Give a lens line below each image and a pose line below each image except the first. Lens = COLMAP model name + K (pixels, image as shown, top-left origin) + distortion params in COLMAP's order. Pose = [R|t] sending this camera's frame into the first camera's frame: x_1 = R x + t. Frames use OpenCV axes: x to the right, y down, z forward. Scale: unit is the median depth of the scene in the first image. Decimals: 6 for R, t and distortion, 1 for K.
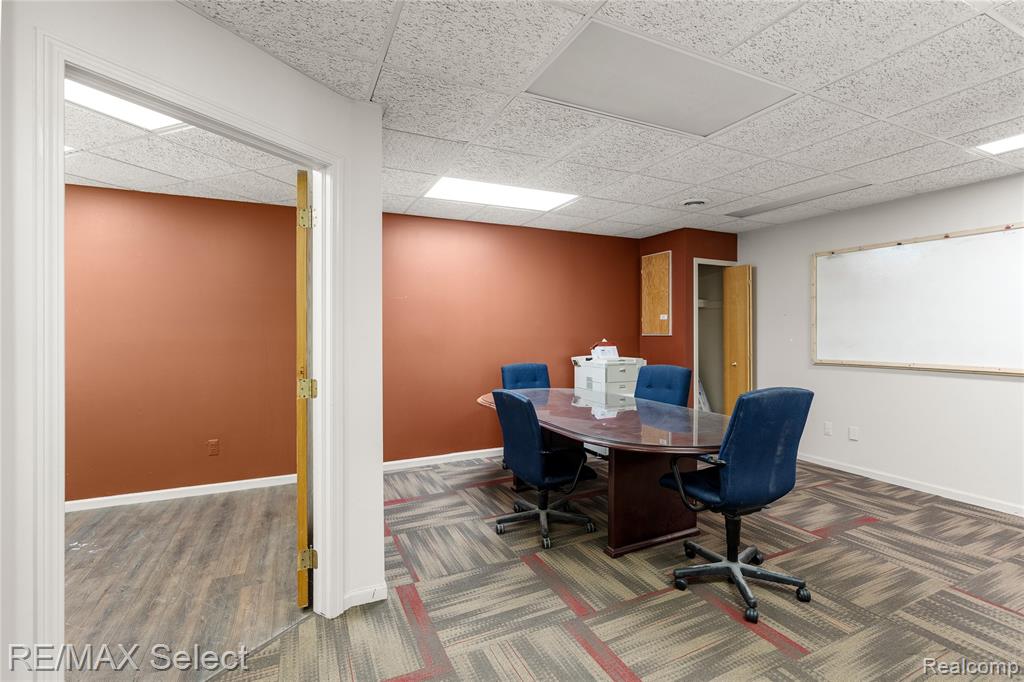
lens RADIAL K [[462.3, 0, 516.0], [0, 462.3, 331.3], [0, 0, 1]] dist [-0.004139, 0.000433]
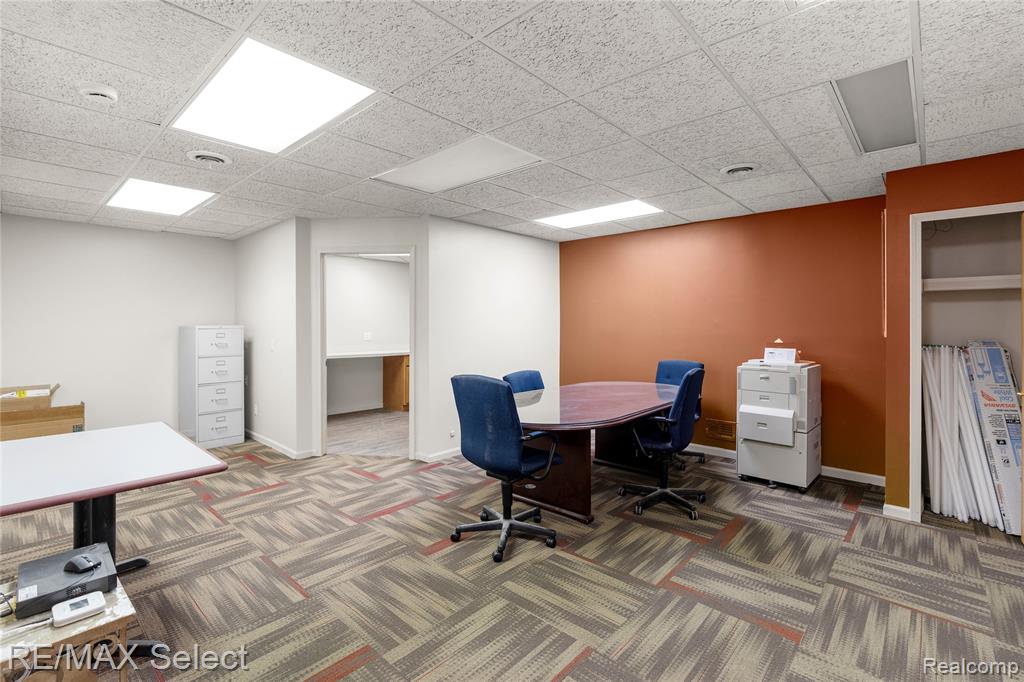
lens RADIAL K [[462.3, 0, 516.0], [0, 462.3, 331.3], [0, 0, 1]] dist [-0.004139, 0.000433]
pose [[0.382174, 0.014452, -0.923977, 1.300151], [-0.002828, 0.999891, 0.014470, -0.012912], [0.924086, -0.002917, 0.382174, 0.451013]]
